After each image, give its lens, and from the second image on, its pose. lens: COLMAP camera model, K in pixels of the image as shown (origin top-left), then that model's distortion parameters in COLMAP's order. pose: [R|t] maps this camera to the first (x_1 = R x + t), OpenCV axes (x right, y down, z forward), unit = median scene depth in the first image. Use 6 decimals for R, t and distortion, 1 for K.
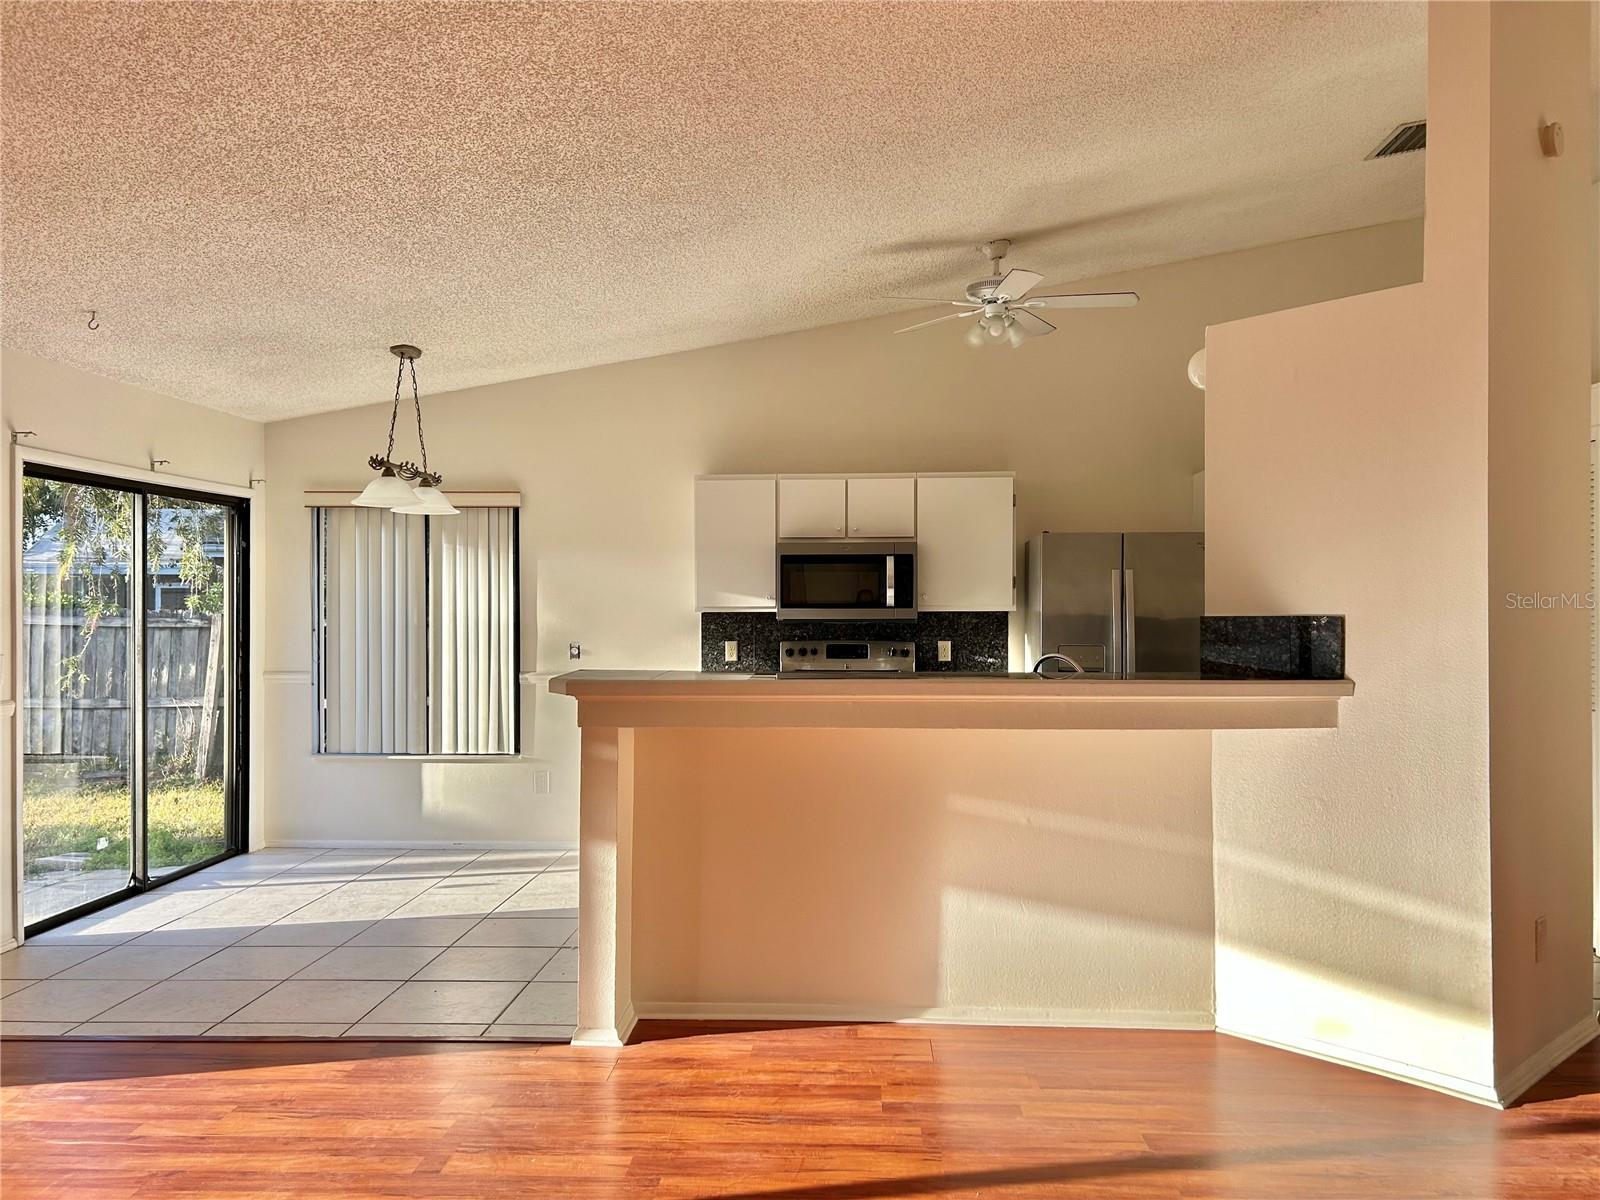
lens RADIAL K [[1211.4, 0, 805.0], [0, 1211.4, 604.4], [0, 0, 1]] dist [0.054789, -0.051370]
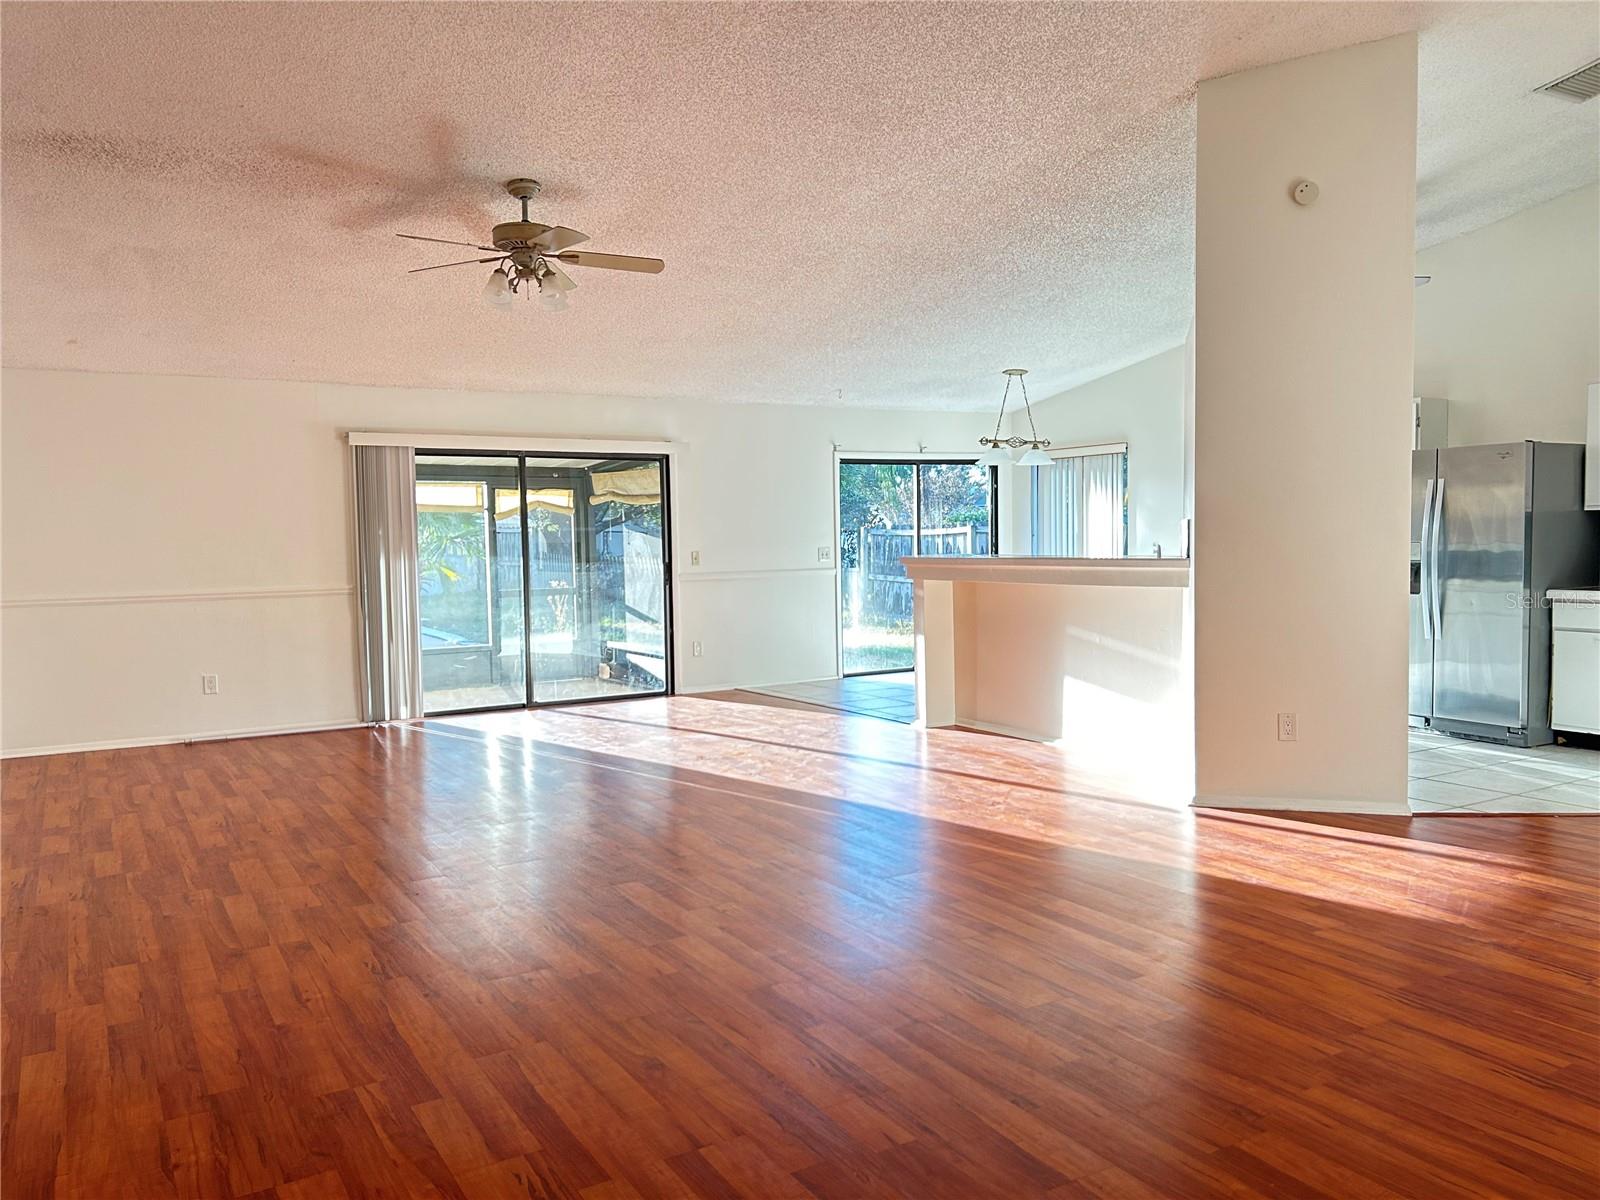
lens RADIAL K [[1211.4, 0, 787.2], [0, 1211.4, 604.4], [0, 0, 1]] dist [0.054789, -0.051370]
pose [[0.549294, 0.040067, -0.834668, 0.967467], [0.021608, 0.997835, 0.062120, 0.005544], [0.835350, -0.052157, 0.547239, -0.226100]]
